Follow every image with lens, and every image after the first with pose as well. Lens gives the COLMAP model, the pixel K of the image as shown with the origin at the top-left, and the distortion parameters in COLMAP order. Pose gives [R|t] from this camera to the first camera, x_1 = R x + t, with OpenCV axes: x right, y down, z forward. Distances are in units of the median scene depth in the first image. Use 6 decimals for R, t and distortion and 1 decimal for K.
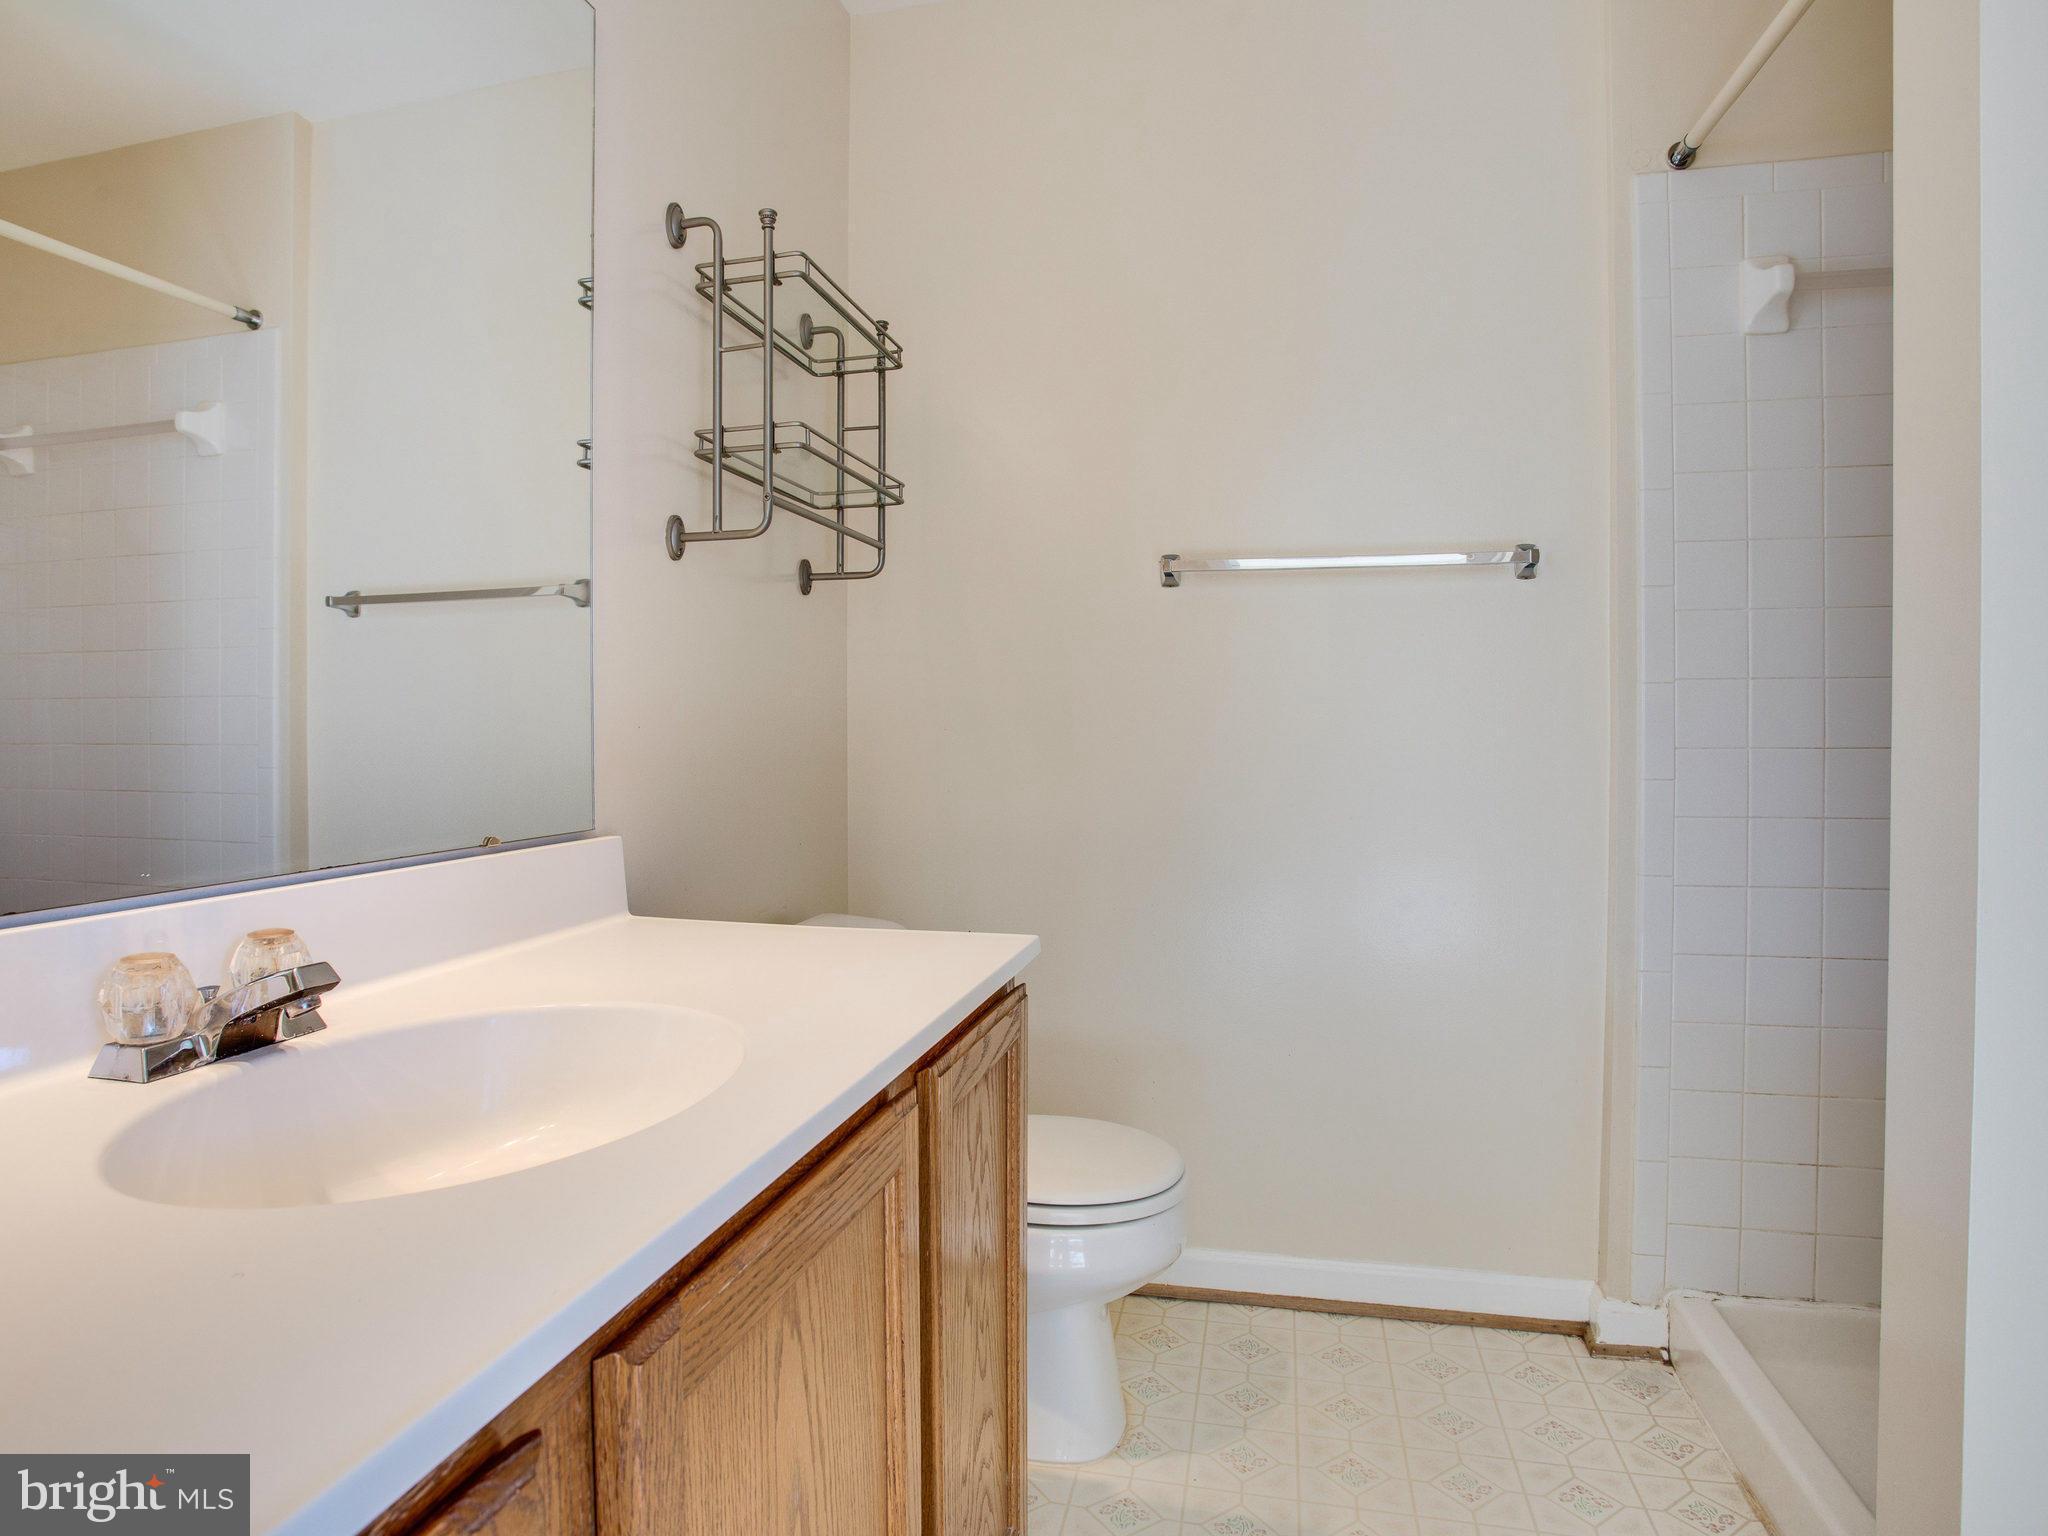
lens RADIAL K [[1143.6, 0, 1018.0], [0, 1143.6, 770.8], [0, 0, 1]] dist [-0.073904, 0.038651]
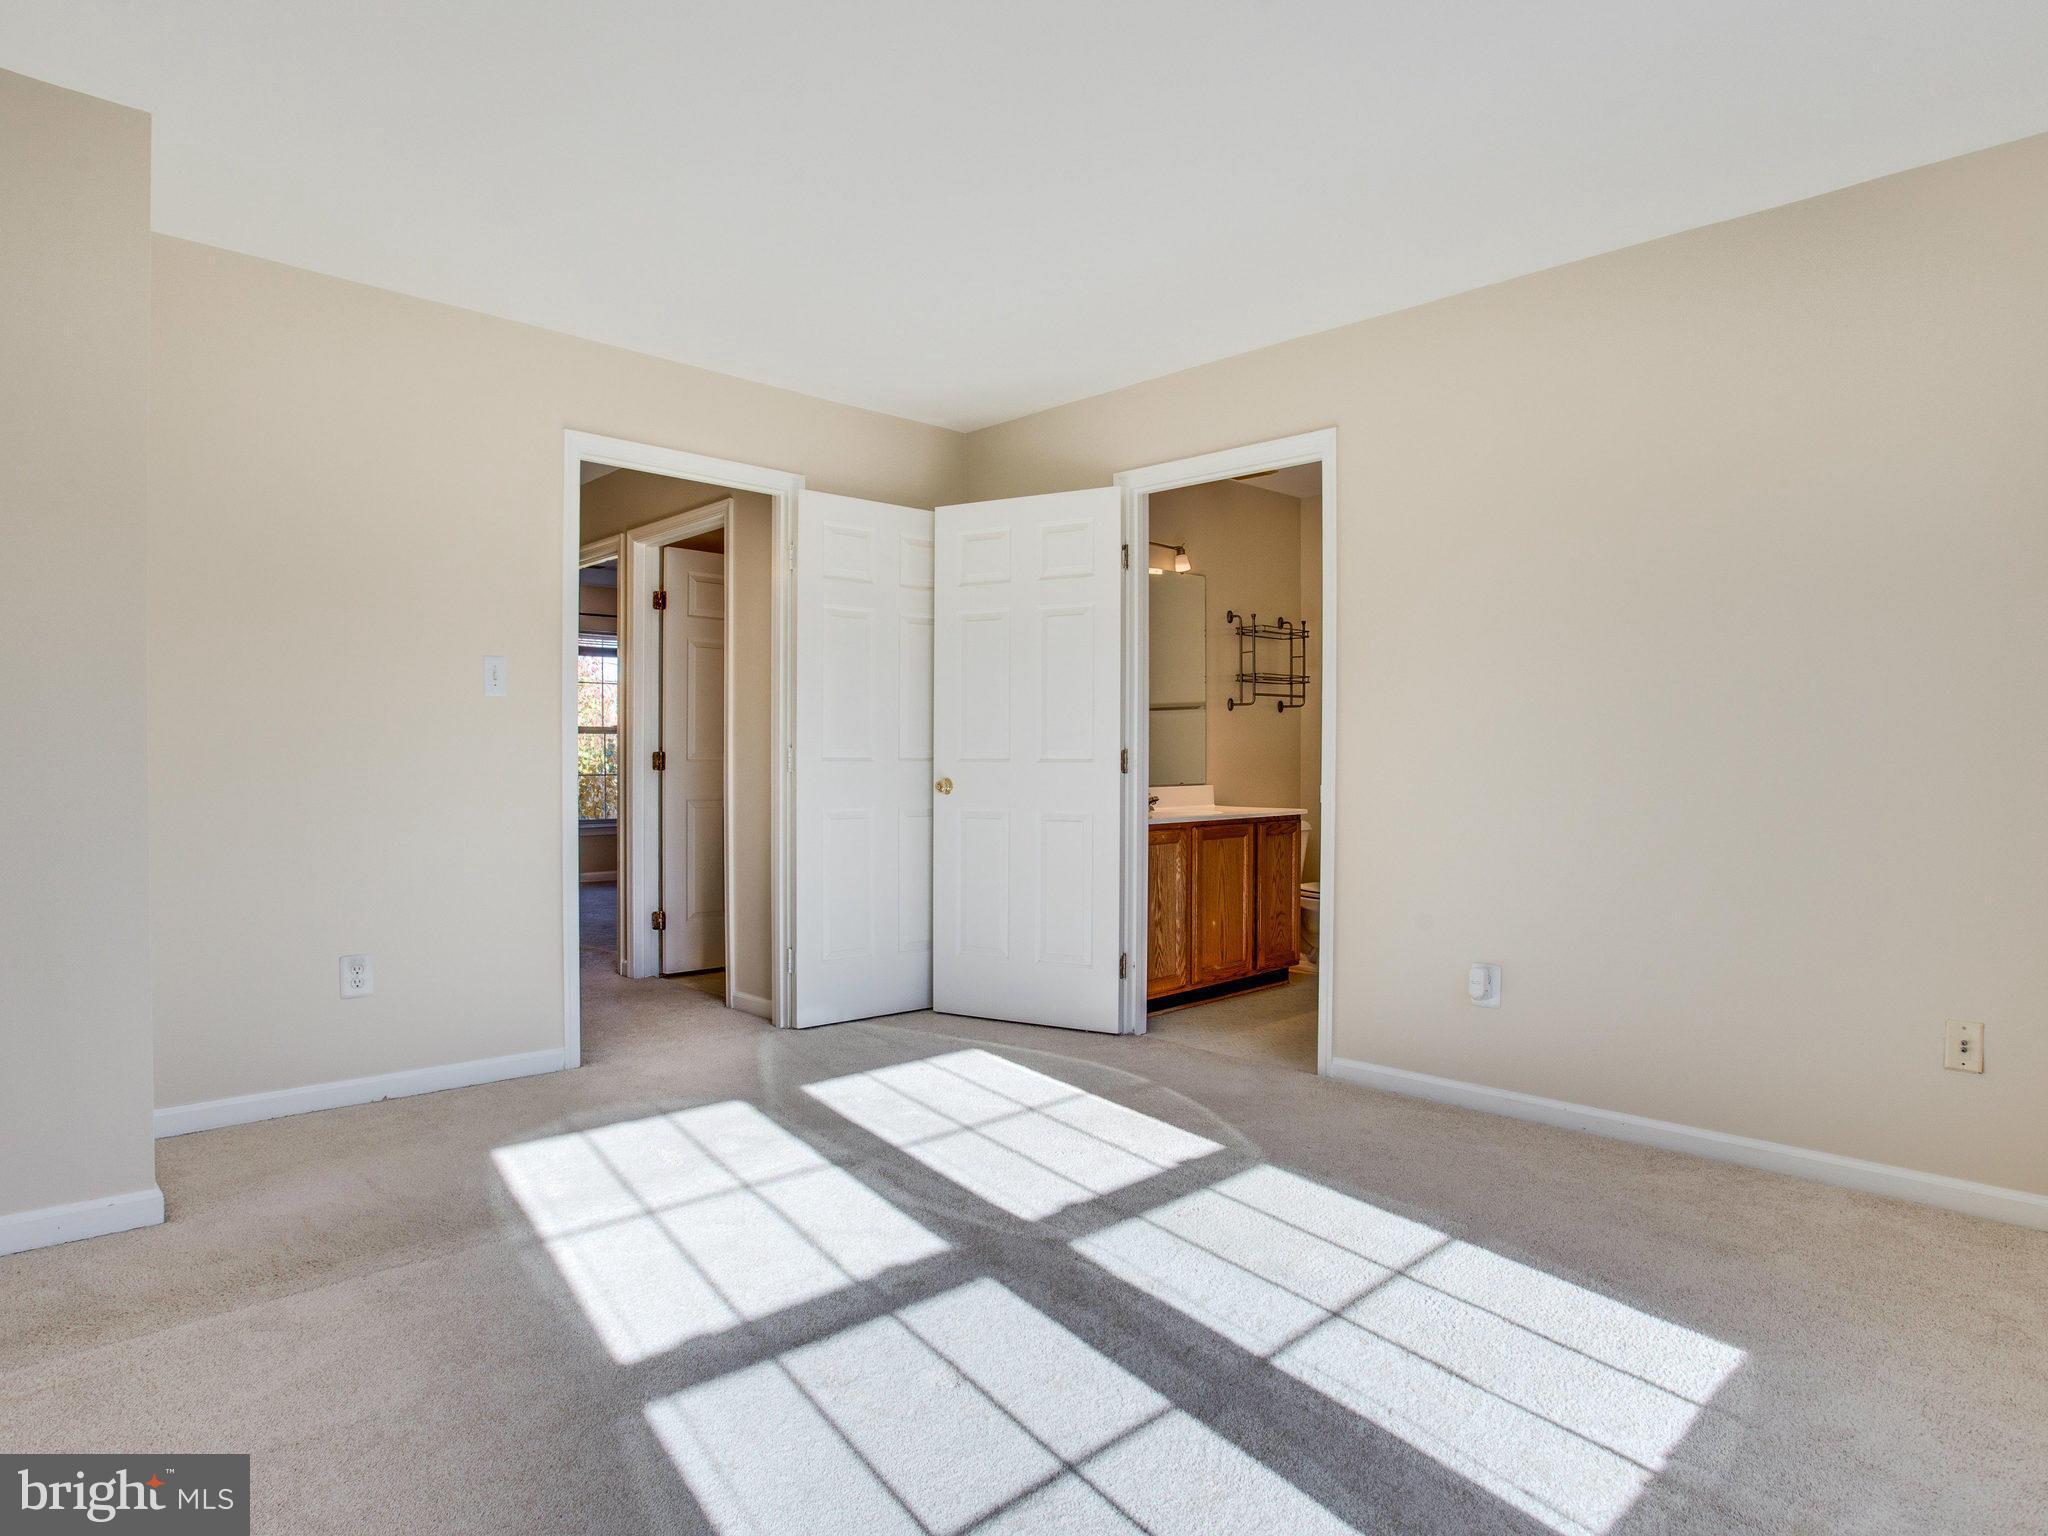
lens RADIAL K [[1143.6, 0, 1018.0], [0, 1143.6, 770.8], [0, 0, 1]] dist [-0.073904, 0.038651]
pose [[0.839360, 0.011642, -0.543451, 1.079634], [-0.019767, 0.999763, -0.009113, 0.045164], [0.543216, 0.018392, 0.839392, -2.343286]]
